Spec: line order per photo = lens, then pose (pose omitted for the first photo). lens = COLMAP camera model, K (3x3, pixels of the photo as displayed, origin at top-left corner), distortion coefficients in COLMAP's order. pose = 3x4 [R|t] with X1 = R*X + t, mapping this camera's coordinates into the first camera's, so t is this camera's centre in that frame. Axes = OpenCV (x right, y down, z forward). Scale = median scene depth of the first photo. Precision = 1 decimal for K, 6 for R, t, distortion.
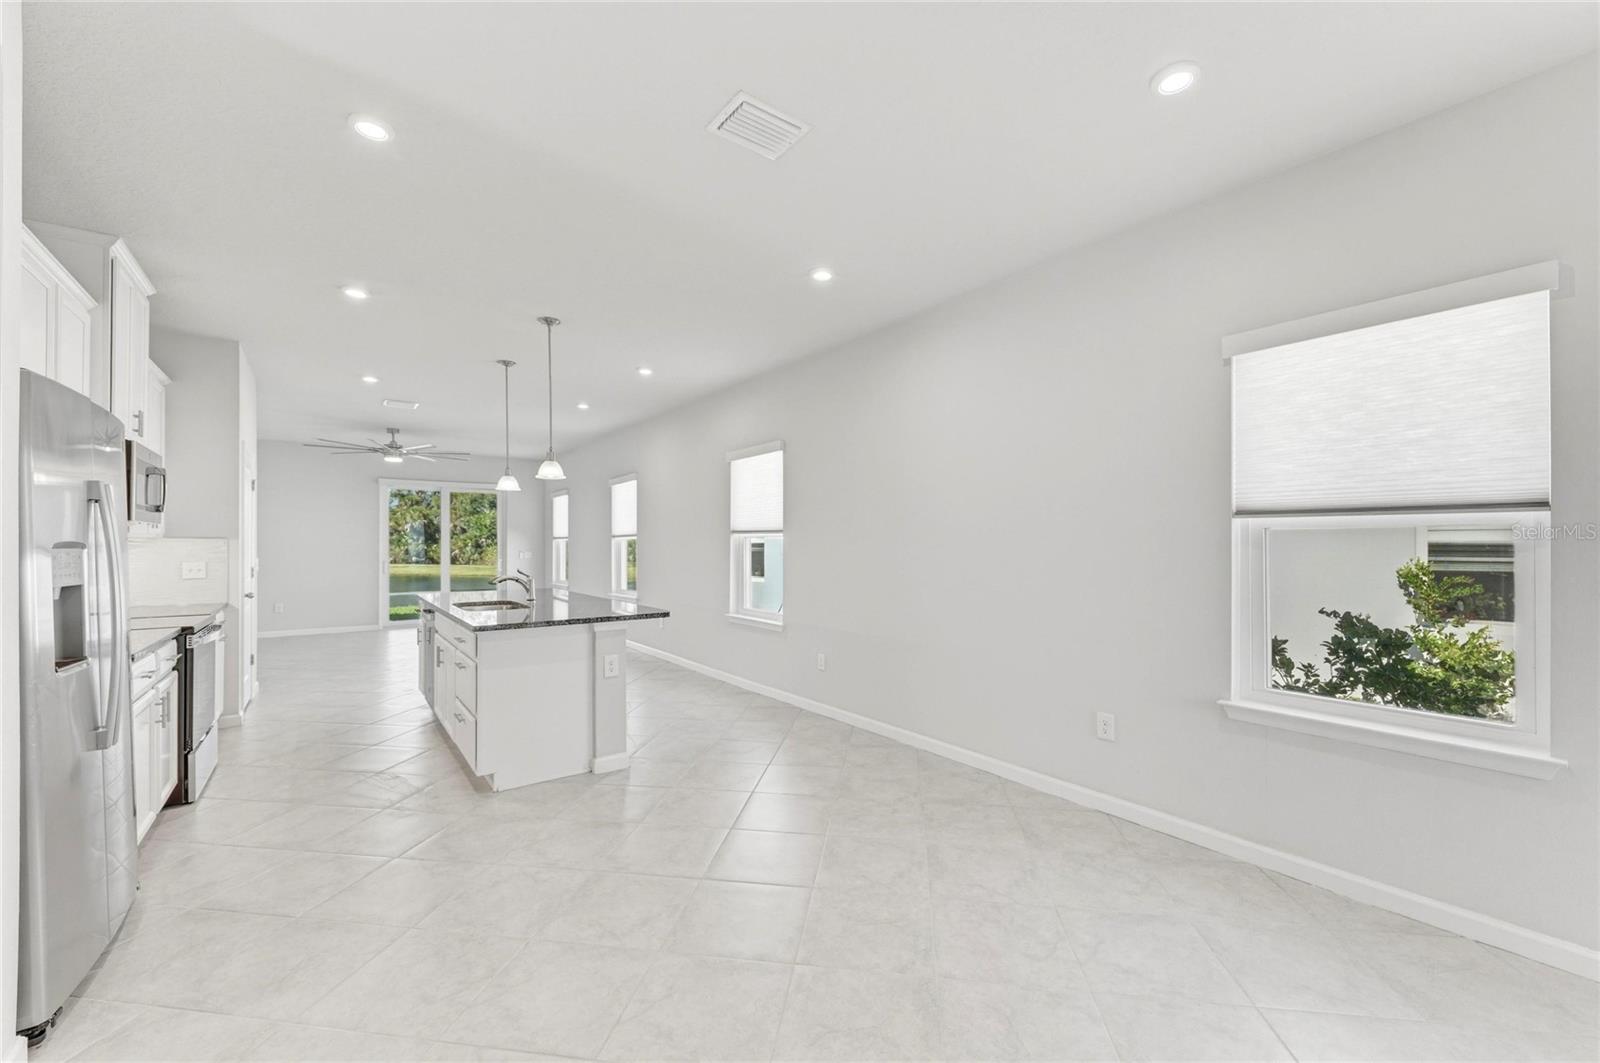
lens RADIAL K [[636.9, 0, 807.7], [0, 636.9, 541.7], [0, 0, 1]] dist [0.005525, -0.000500]
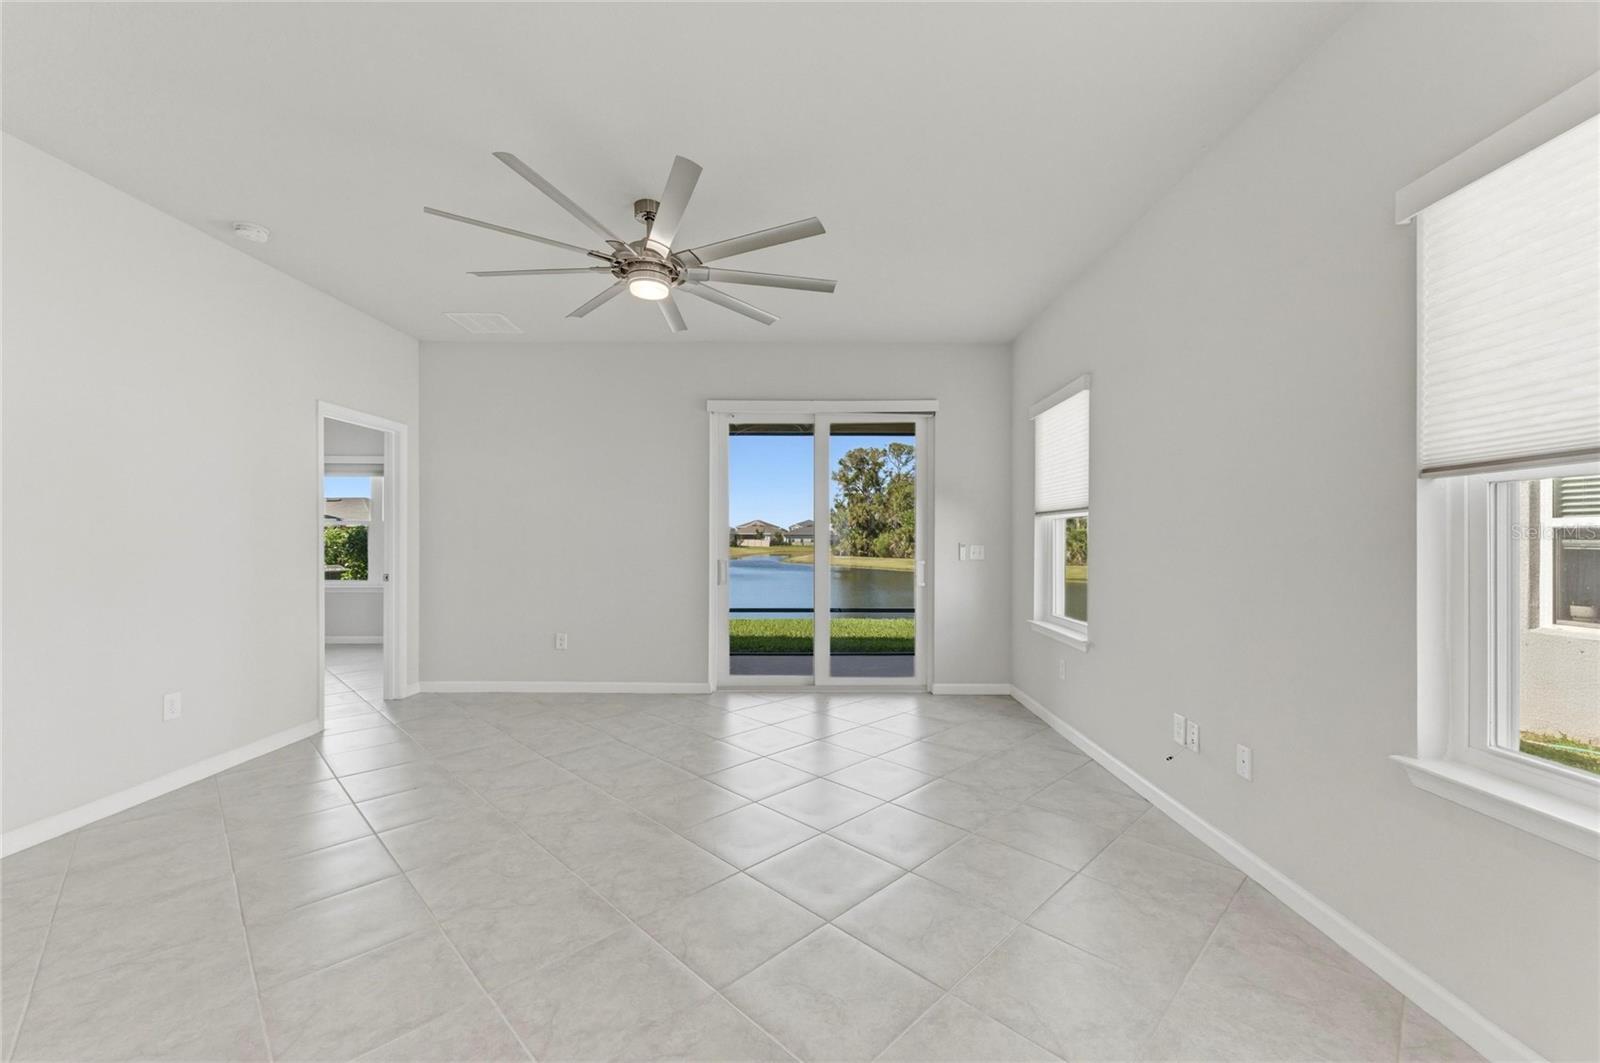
lens RADIAL K [[636.9, 0, 807.7], [0, 636.9, 541.7], [0, 0, 1]] dist [0.005525, -0.000500]
pose [[0.801054, 0.005082, -0.598570, -0.357359], [-0.000388, 0.999968, 0.007970, 0.012941], [0.598591, -0.006152, 0.801031, 0.763349]]
